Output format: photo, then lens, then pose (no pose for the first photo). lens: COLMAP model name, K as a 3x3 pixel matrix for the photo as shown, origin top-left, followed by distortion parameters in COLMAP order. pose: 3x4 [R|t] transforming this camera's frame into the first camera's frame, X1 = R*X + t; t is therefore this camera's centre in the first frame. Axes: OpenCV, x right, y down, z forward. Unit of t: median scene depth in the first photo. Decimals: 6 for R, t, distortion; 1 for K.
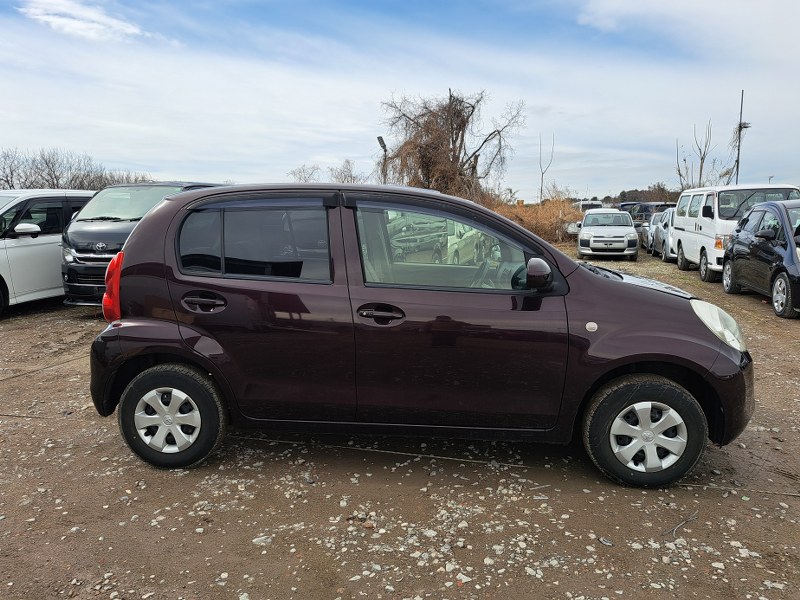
lens RADIAL K [[573.3, 0, 387.8], [0, 573.3, 295.6], [0, 0, 1]] dist [0.023578, -0.005114]
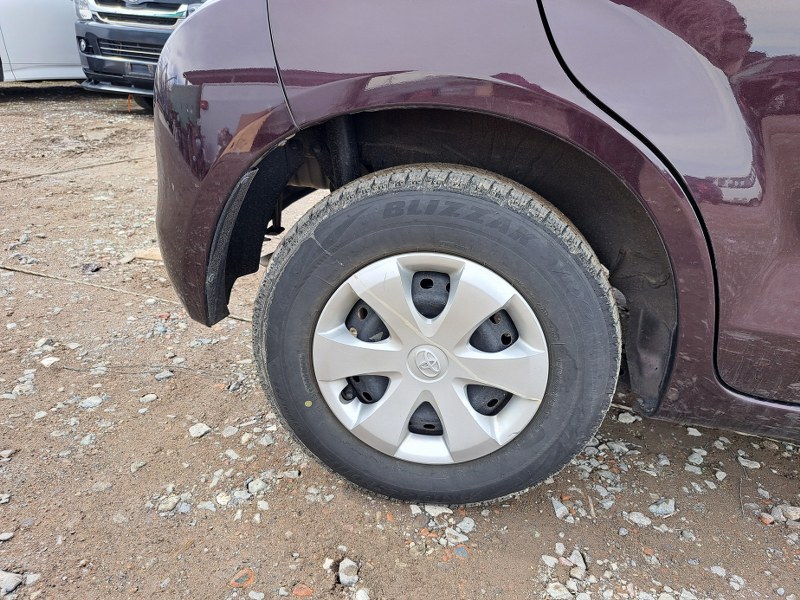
lens RADIAL K [[580.4, 0, 396.0], [0, 580.4, 293.1], [0, 0, 1]] dist [0.031004, -0.009221]
pose [[0.995266, 0.095091, -0.020103, -0.351943], [-0.087006, 0.963872, 0.251755, 0.097968], [0.043316, -0.248814, 0.967582, 0.646688]]
